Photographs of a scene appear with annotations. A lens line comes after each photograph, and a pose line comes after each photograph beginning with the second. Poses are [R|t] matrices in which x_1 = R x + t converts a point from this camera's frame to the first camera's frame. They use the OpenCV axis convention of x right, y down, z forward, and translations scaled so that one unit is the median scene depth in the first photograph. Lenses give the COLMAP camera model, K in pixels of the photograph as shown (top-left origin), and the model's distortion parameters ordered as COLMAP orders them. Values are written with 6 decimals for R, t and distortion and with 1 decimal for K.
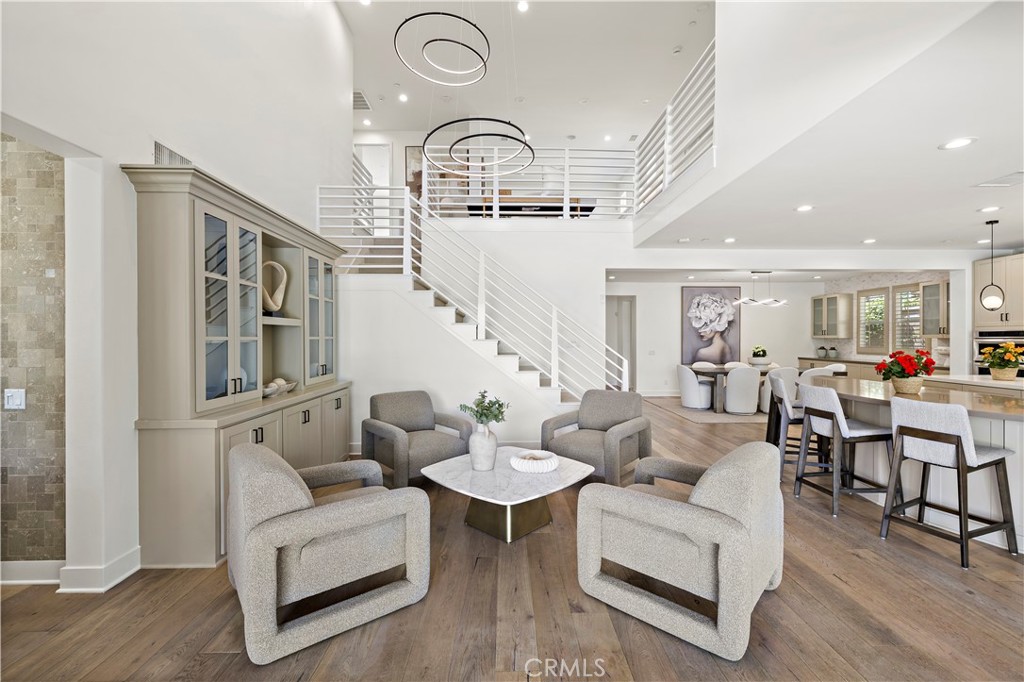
lens RADIAL K [[433.2, 0, 514.1], [0, 433.2, 337.5], [0, 0, 1]] dist [0.004419, 0.000383]
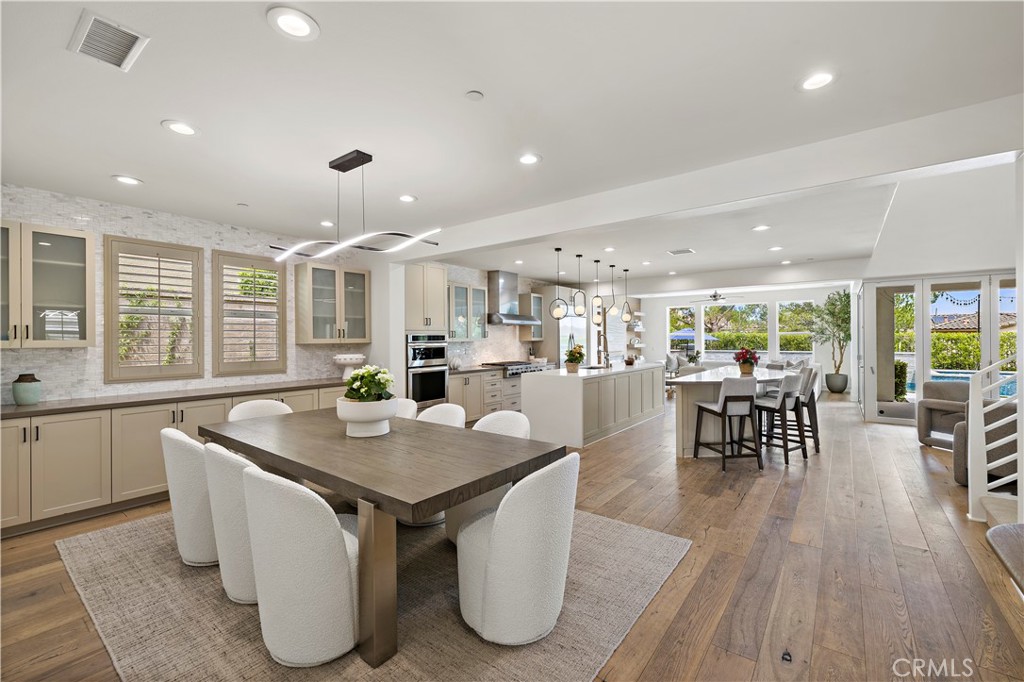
lens RADIAL K [[433.2, 0, 514.2], [0, 433.2, 337.2], [0, 0, 1]] dist [0.004419, 0.000383]
pose [[-0.780555, 0.007601, 0.625041, 0.236507], [0.007112, 0.999969, -0.003278, -0.003627], [-0.625047, 0.001887, -0.780585, 1.199005]]
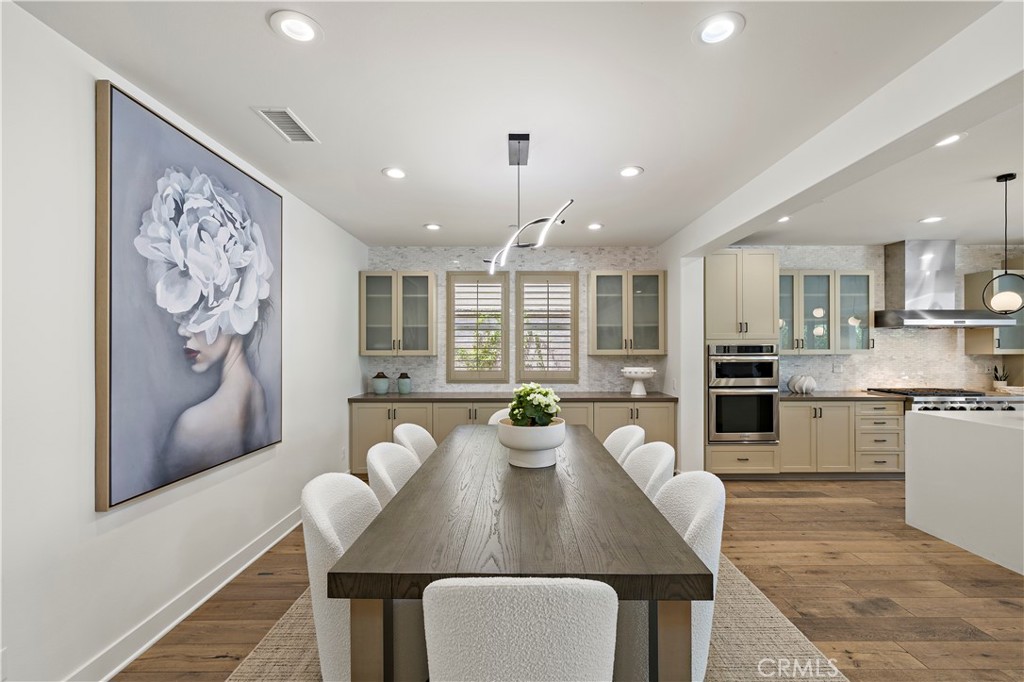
lens RADIAL K [[433.2, 0, 520.3], [0, 433.2, 350.4], [0, 0, 1]] dist [0.004419, 0.000383]
pose [[0.022784, -0.000572, 0.999740, 0.250528], [0.001939, 0.999998, 0.000528, -0.005198], [-0.999739, 0.001927, 0.022785, 0.987983]]
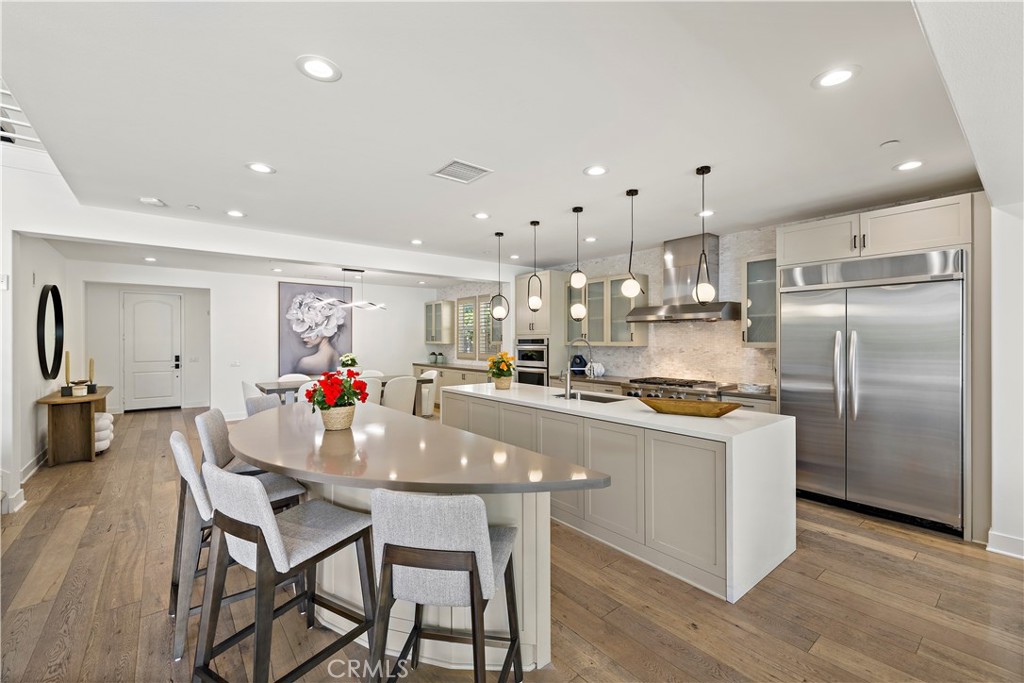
lens RADIAL K [[433.2, 0, 514.4], [0, 433.2, 339.2], [0, 0, 1]] dist [0.004419, 0.000383]
pose [[0.792068, -0.000806, 0.610432, 0.289026], [0.001624, 0.999998, -0.000786, -0.009424], [-0.610430, 0.001614, 0.792068, 0.098033]]
